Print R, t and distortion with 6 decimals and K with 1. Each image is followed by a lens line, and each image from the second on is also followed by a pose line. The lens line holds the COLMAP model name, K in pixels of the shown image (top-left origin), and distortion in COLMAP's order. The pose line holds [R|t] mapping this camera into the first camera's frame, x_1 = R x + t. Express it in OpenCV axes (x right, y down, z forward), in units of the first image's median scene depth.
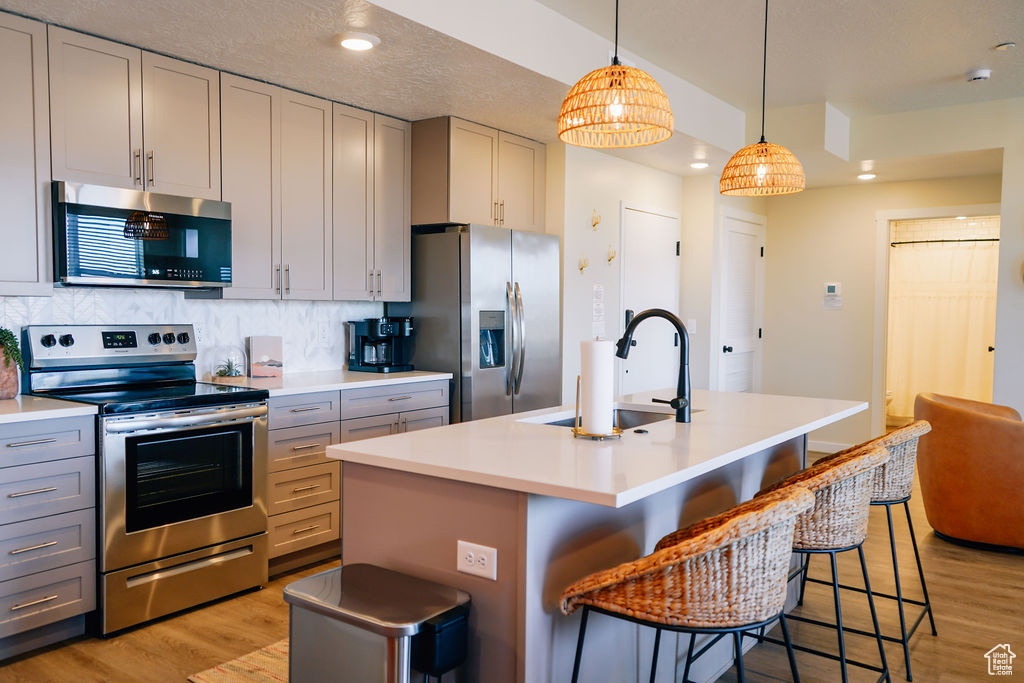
lens RADIAL K [[833.2, 0, 517.4], [0, 833.2, 342.2], [0, 0, 1]] dist [0.031766, -0.005203]
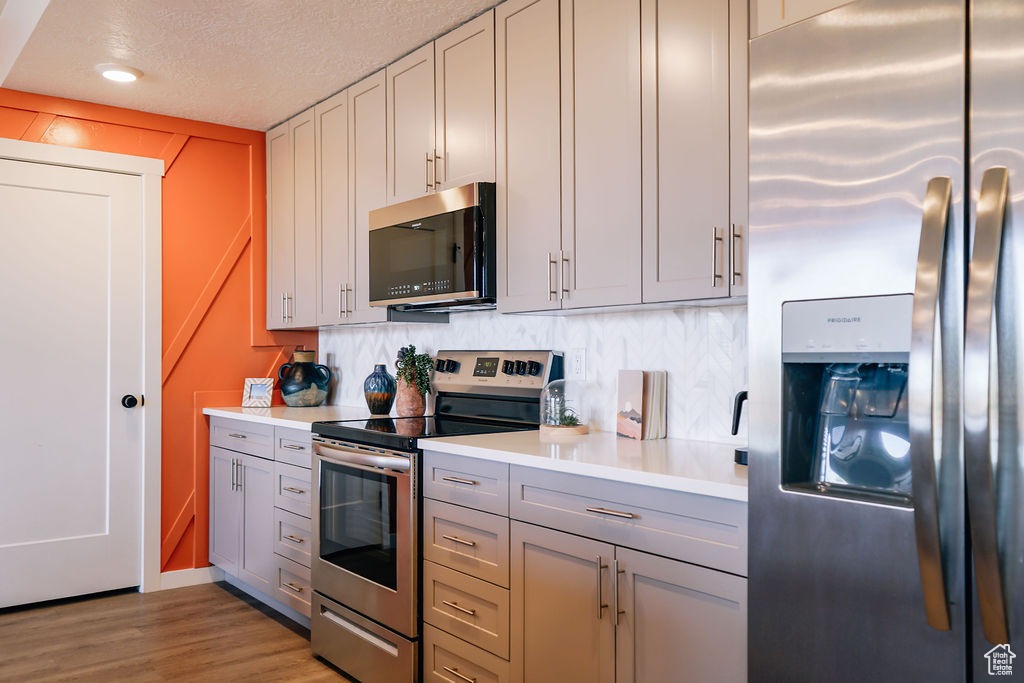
lens RADIAL K [[833.2, 0, 516.1], [0, 833.2, 354.4], [0, 0, 1]] dist [0.031766, -0.005203]
pose [[-0.262182, -0.014348, -0.964912, 0.324629], [-0.045575, 0.998958, -0.002471, -0.014081], [0.963942, 0.043328, -0.262563, 1.132353]]
